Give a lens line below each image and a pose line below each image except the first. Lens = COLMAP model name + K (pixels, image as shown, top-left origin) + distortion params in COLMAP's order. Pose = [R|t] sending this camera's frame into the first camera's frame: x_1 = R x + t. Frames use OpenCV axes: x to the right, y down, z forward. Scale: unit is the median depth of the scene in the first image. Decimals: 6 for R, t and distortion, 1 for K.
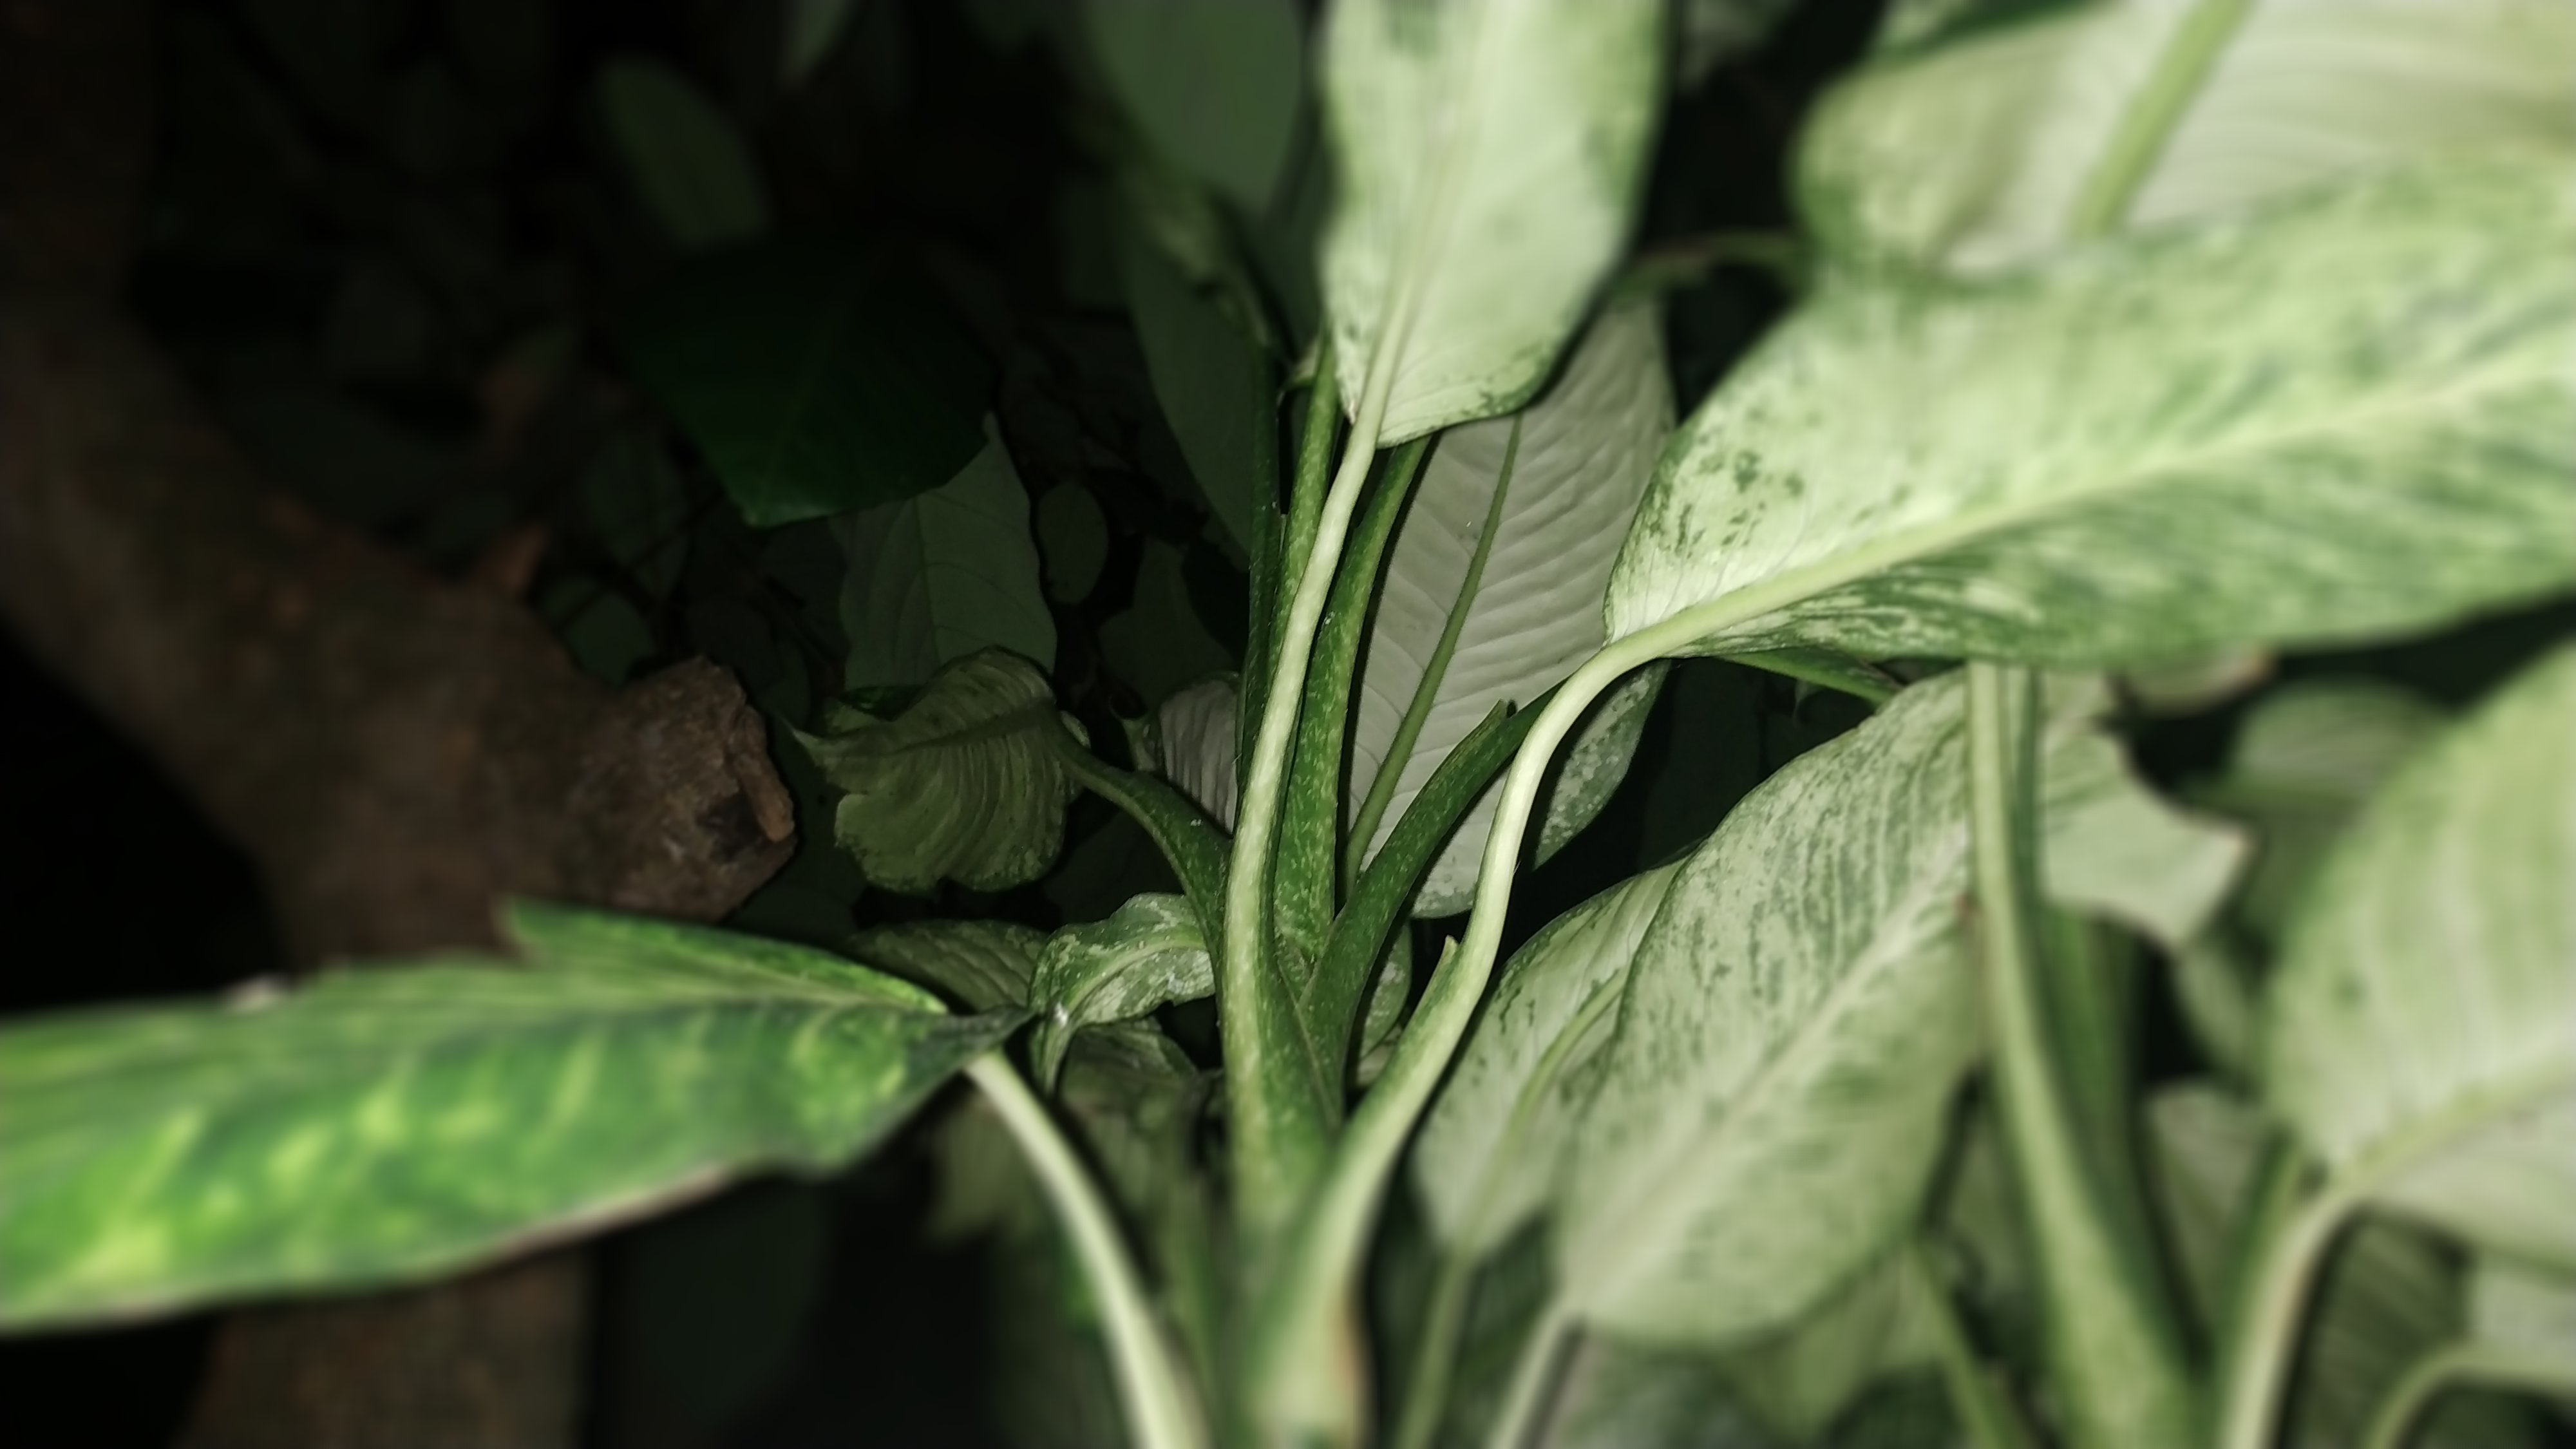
lens RADIAL K [[1866.9, 0, 1288.0], [0, 1866.9, 724.5], [0, 0, 1]] dist [-0.000450, 0.000250]
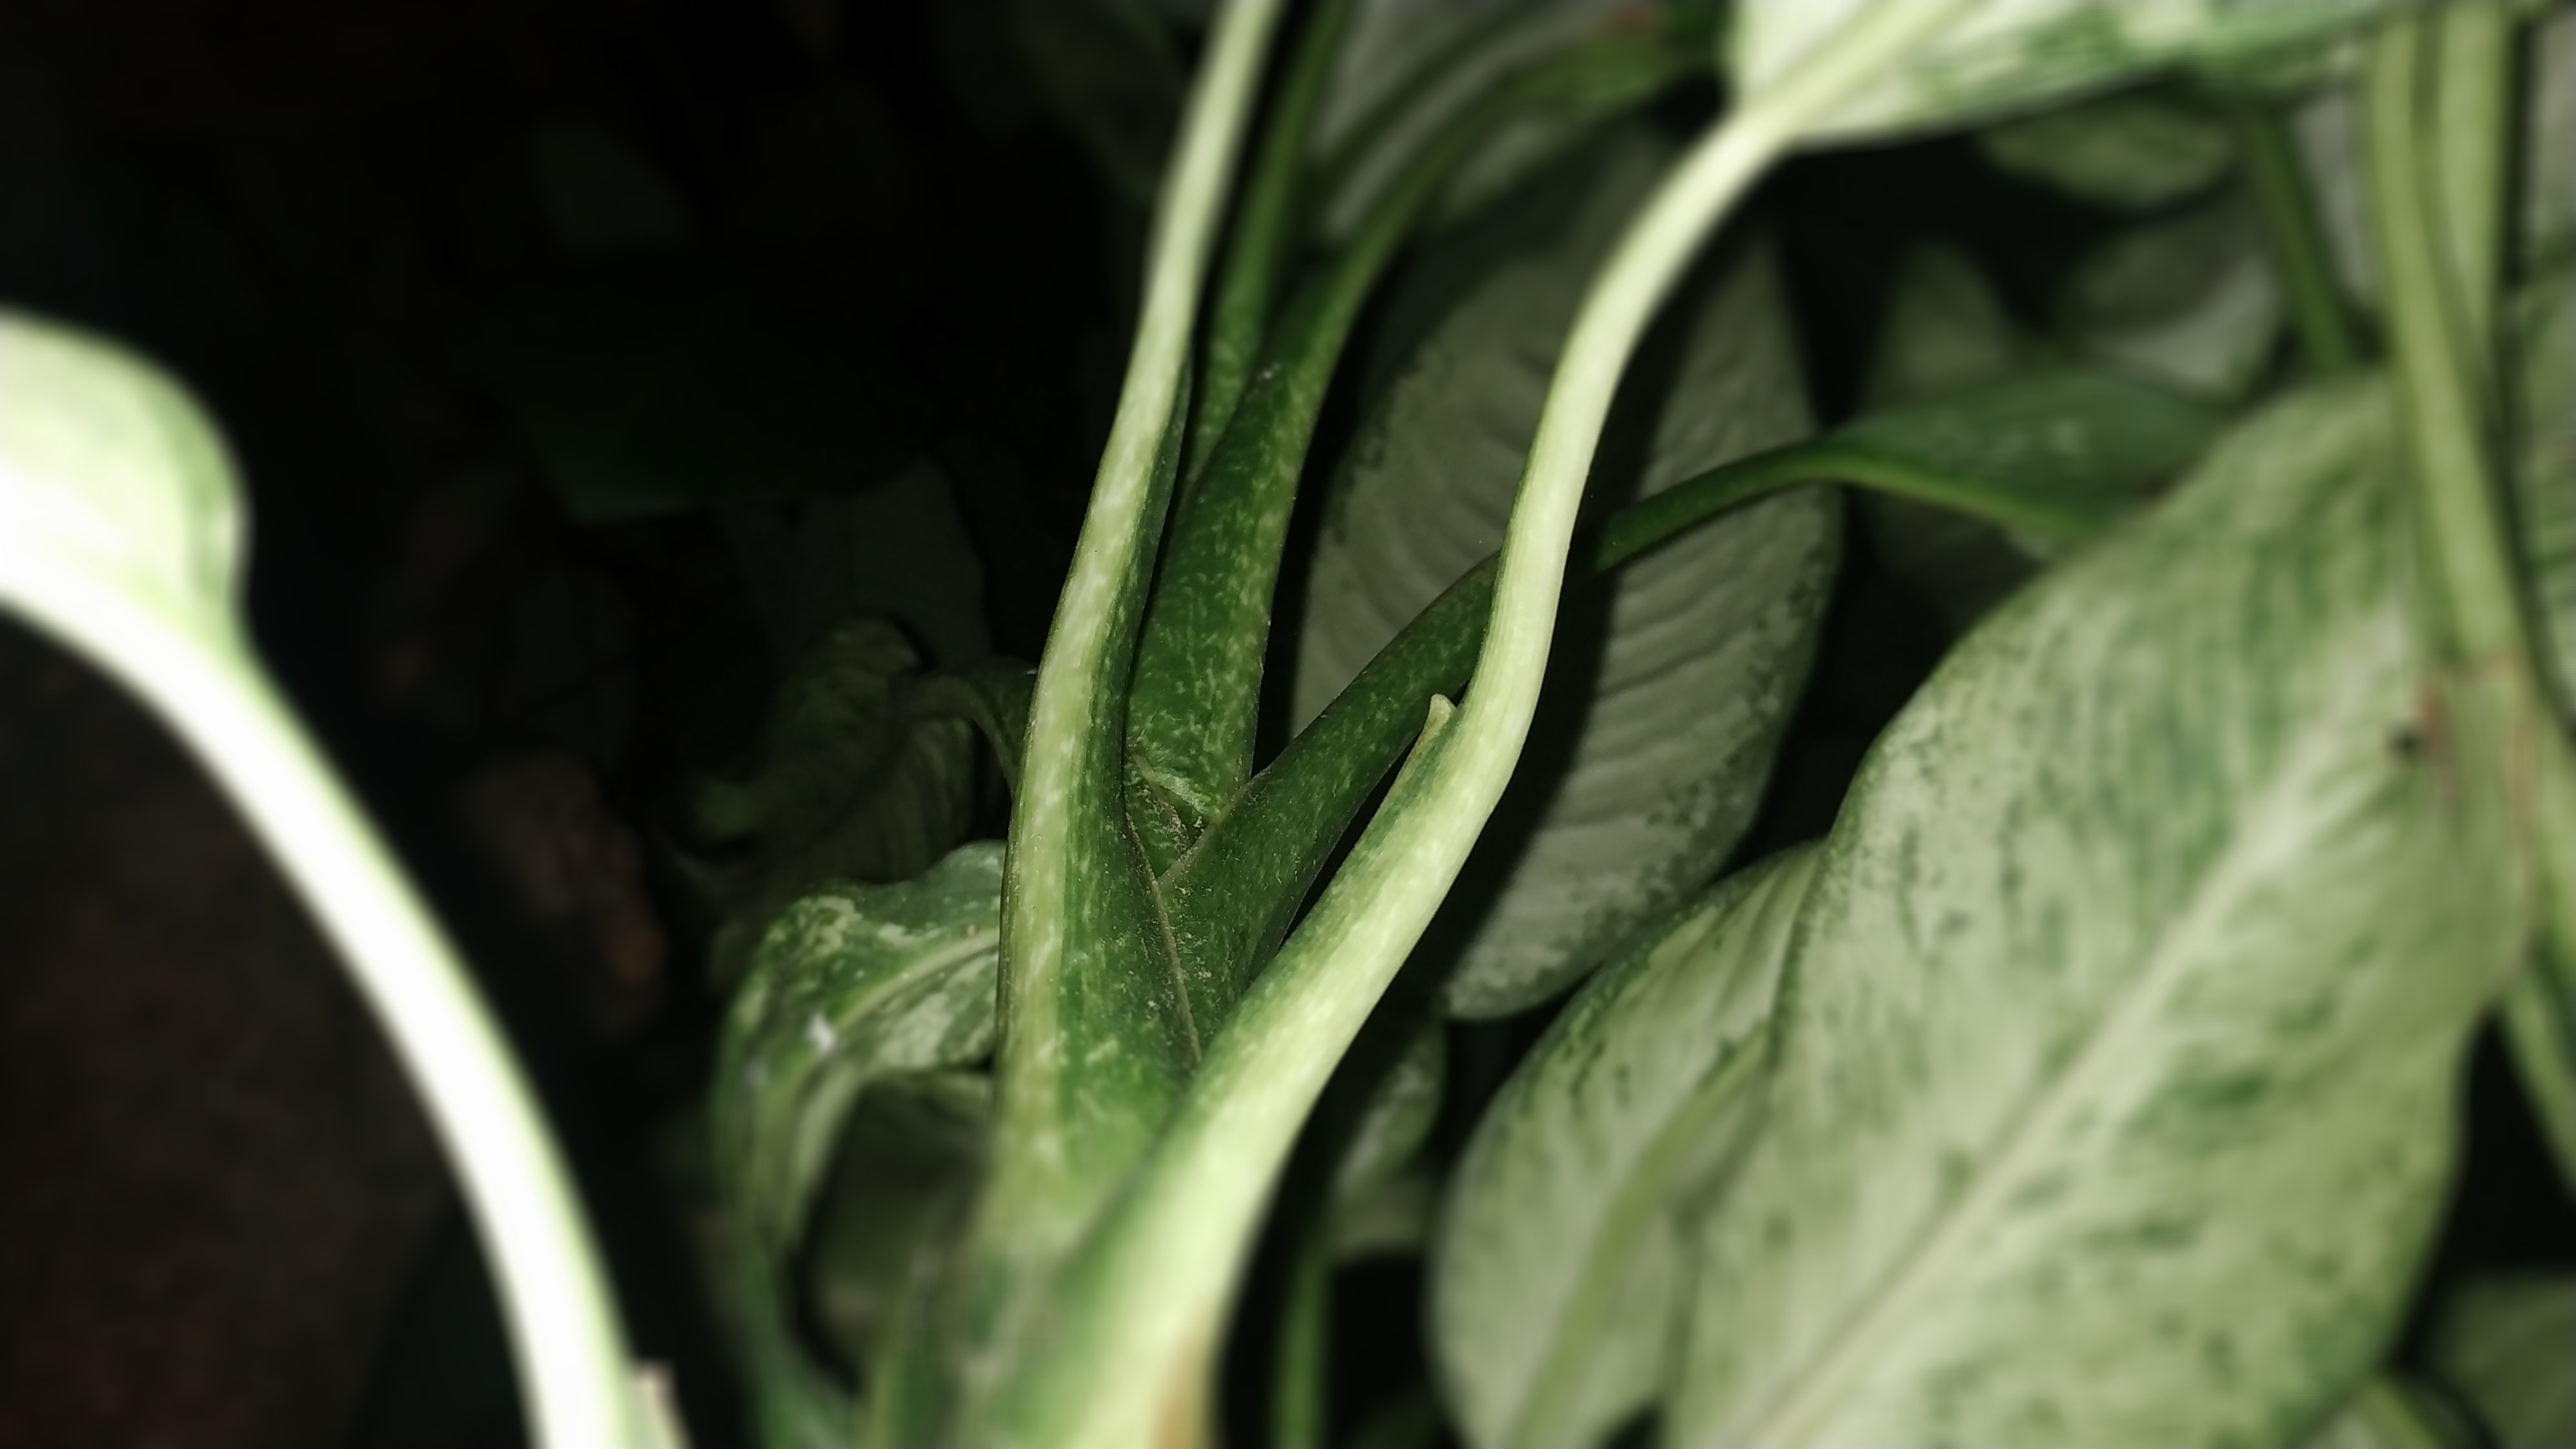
lens RADIAL K [[1949.8, 0, 1288.0], [0, 1949.8, 724.5], [0, 0, 1]] dist [0.003073, -0.140372]
pose [[0.999118, -0.005815, -0.041593, 0.055941], [-0.001216, 0.985946, -0.167058, 0.172267], [0.041980, 0.166961, 0.985069, 0.403646]]
